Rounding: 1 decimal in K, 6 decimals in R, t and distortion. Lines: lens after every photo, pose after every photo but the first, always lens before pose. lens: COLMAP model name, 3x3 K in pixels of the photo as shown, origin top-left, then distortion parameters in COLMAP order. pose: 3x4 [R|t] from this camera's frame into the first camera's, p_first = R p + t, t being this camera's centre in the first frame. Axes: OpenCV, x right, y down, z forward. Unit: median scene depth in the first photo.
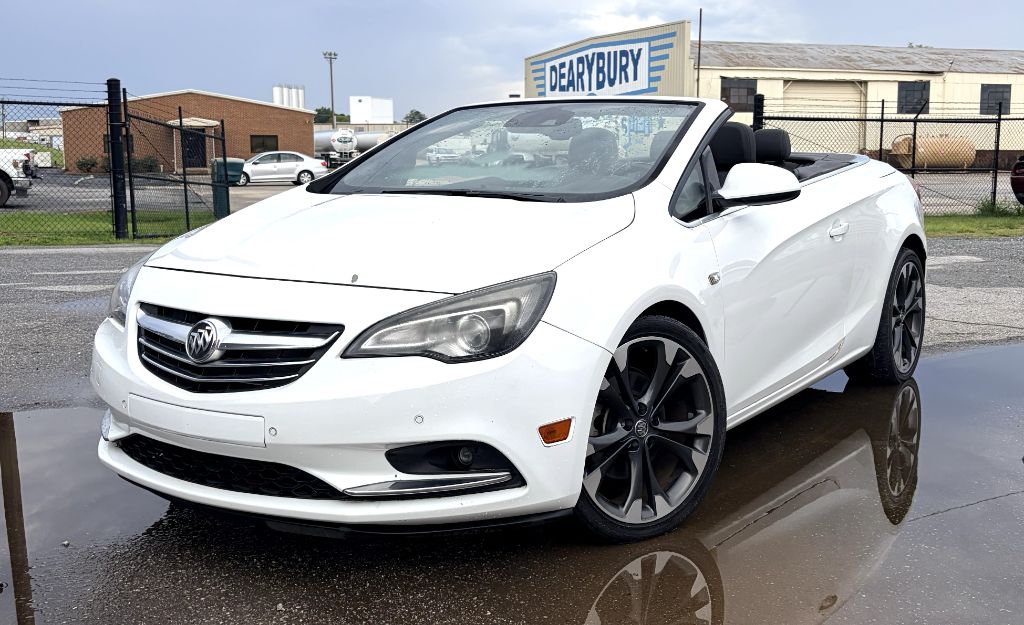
lens RADIAL K [[1120.2, 0, 532.1], [0, 1120.2, 297.2], [0, 0, 1]] dist [0.127409, -0.402783]
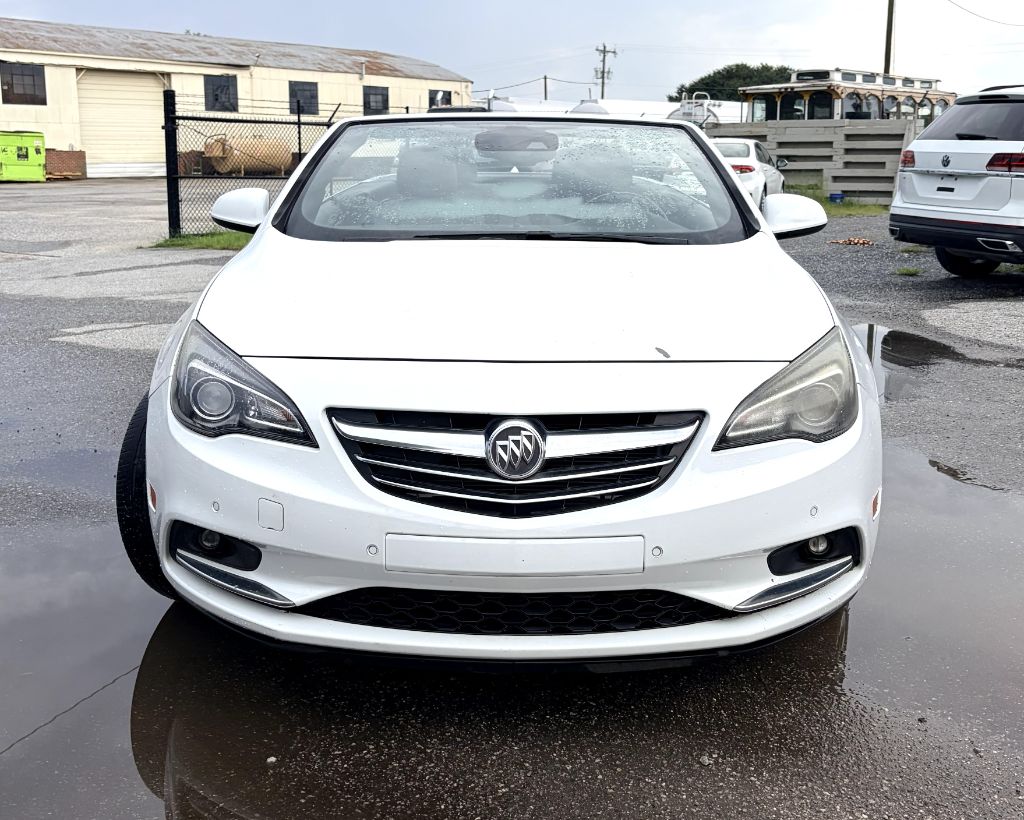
lens RADIAL K [[1245.5, 0, 512.0], [0, 1245.5, 410.0], [0, 0, 1]] dist [0.142038, -0.437750]
pose [[0.846037, -0.104158, 0.522851, -0.636352], [0.065272, 0.993588, 0.092317, -0.057676], [-0.529114, -0.043976, 0.847411, 0.251491]]
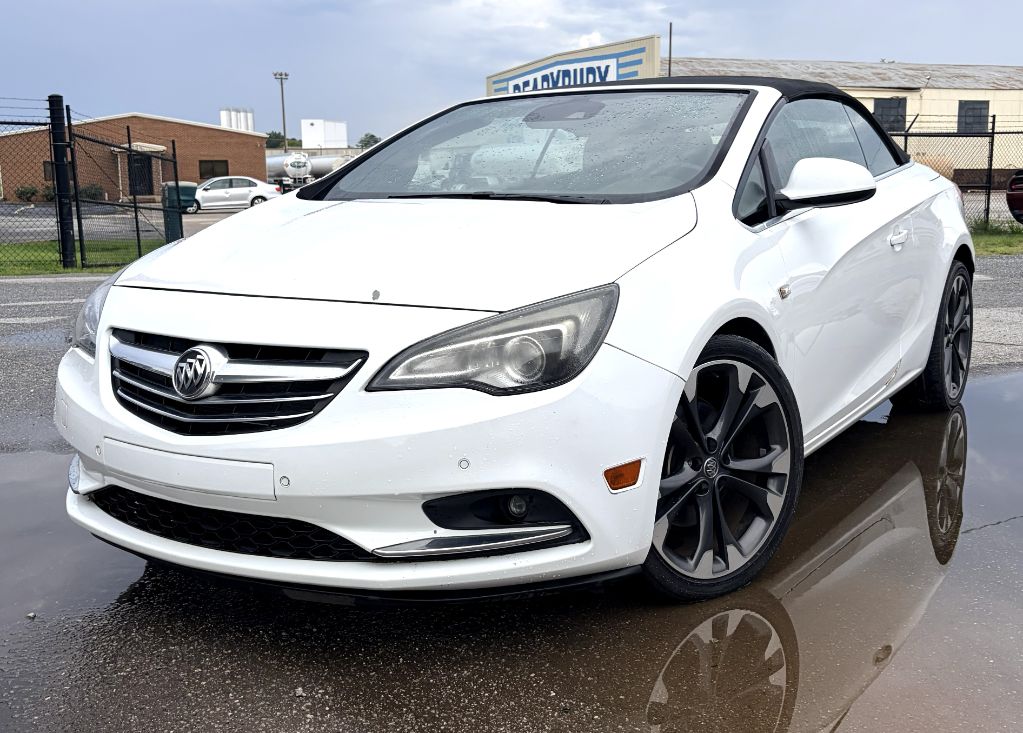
lens RADIAL K [[1158.6, 0, 536.7], [0, 1158.6, 378.2], [0, 0, 1]] dist [0.079899, -0.240394]
pose [[0.999310, -0.015757, 0.033635, -0.060631], [0.014266, 0.998924, 0.044121, 0.007578], [-0.034294, -0.043611, 0.998460, 0.123192]]
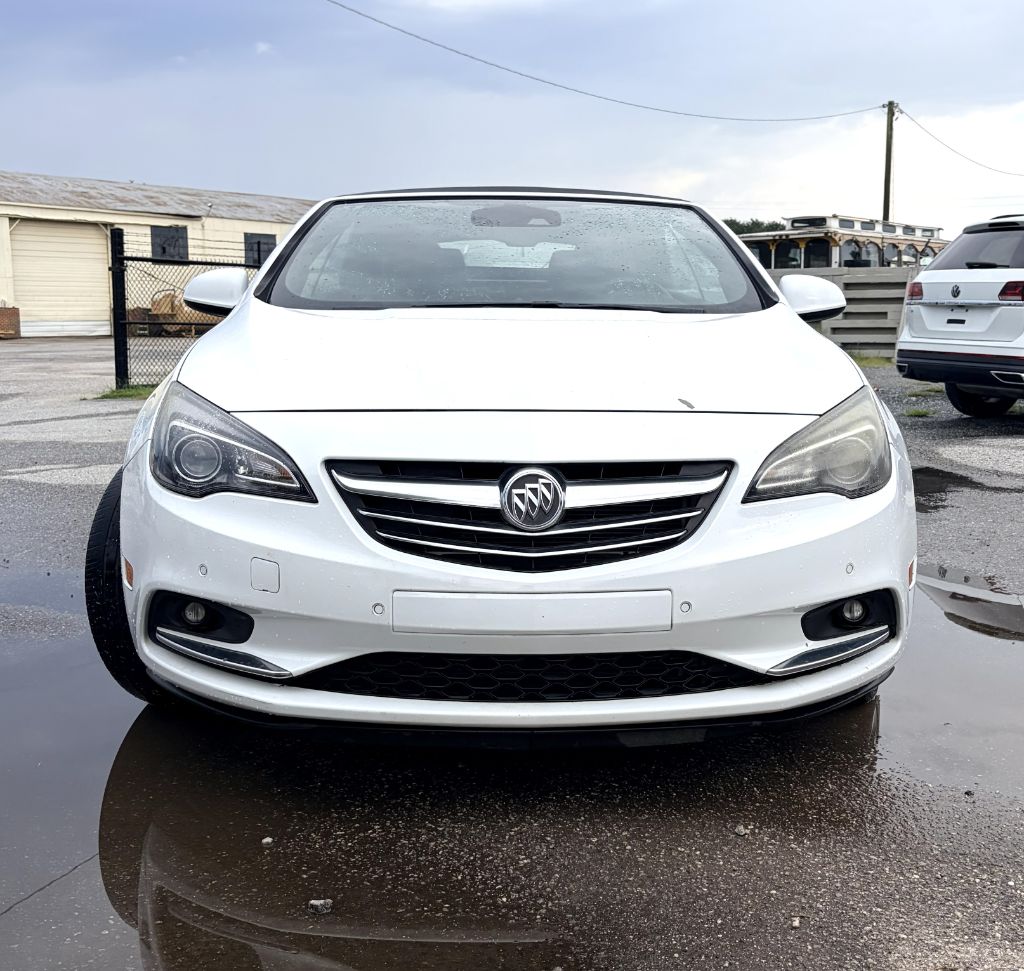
lens RADIAL K [[1351.7, 0, 551.5], [0, 1351.7, 530.1], [0, 0, 1]] dist [0.162450, -0.481587]
pose [[0.820144, -0.087513, 0.565425, -0.664314], [0.070821, 0.996161, 0.051454, 0.012983], [-0.567757, -0.002155, 0.823194, 0.256878]]
